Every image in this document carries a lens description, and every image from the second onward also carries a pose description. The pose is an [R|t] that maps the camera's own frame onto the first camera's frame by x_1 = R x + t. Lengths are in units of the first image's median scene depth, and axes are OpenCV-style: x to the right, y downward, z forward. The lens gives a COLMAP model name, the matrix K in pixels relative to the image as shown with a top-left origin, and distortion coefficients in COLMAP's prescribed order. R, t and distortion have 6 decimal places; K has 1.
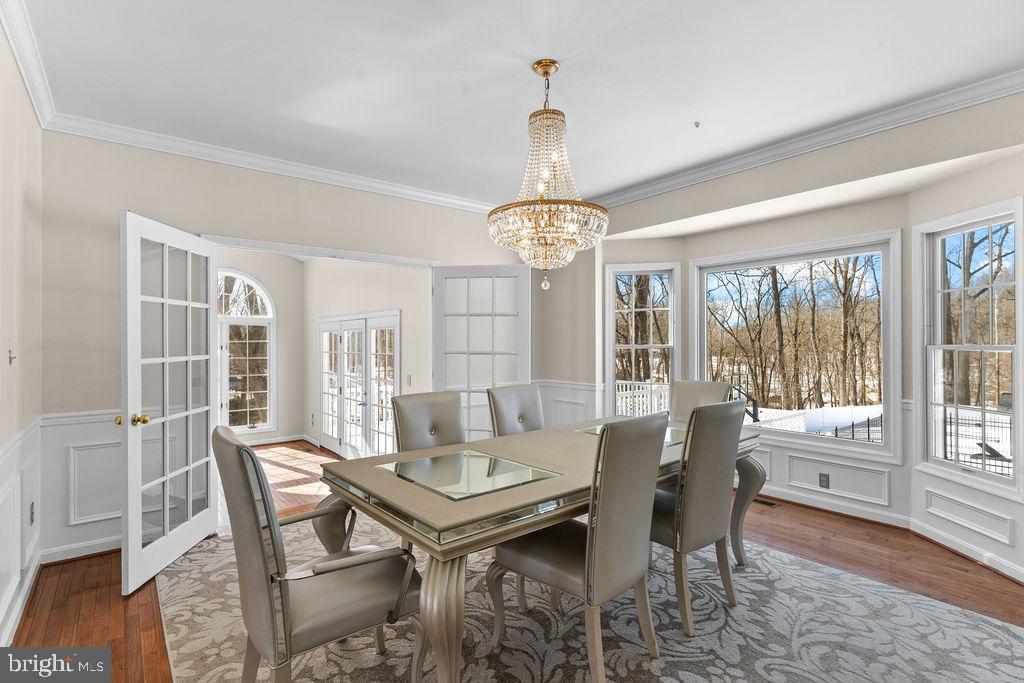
lens RADIAL K [[491.9, 0, 510.0], [0, 491.9, 338.6], [0, 0, 1]] dist [0.004716, 0.000535]
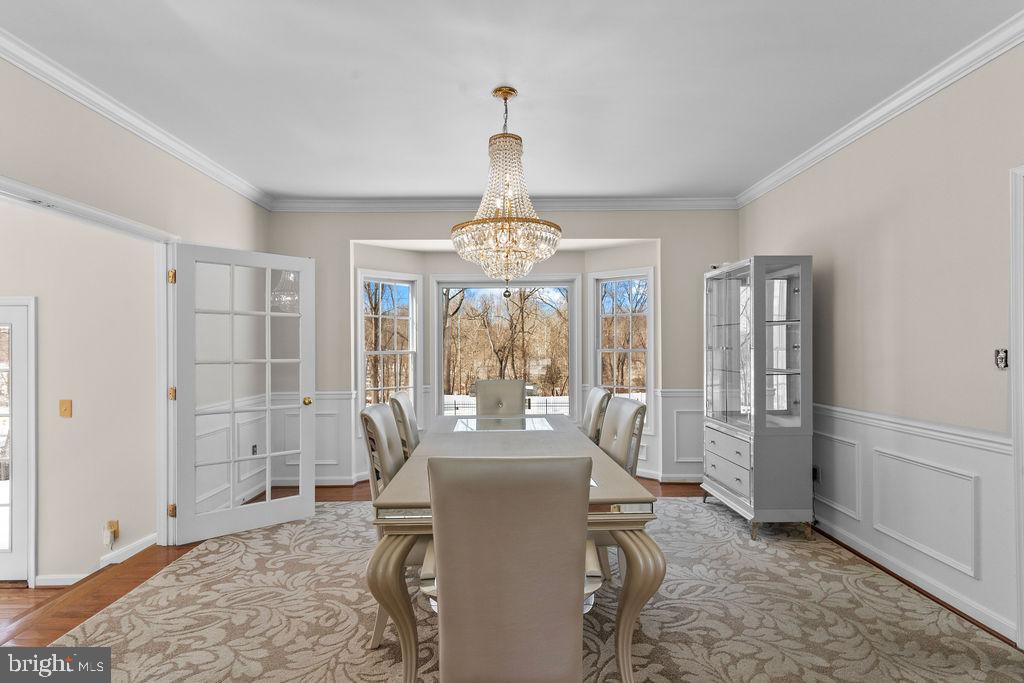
lens RADIAL K [[495.8, 0, 511.1], [0, 495.8, 345.0], [0, 0, 1]] dist [0.003274, -0.000415]
pose [[0.611449, 0.003374, 0.791276, -0.427453], [-0.001214, 0.999994, -0.003326, 0.004203], [-0.791283, 0.001073, 0.611450, 0.174255]]
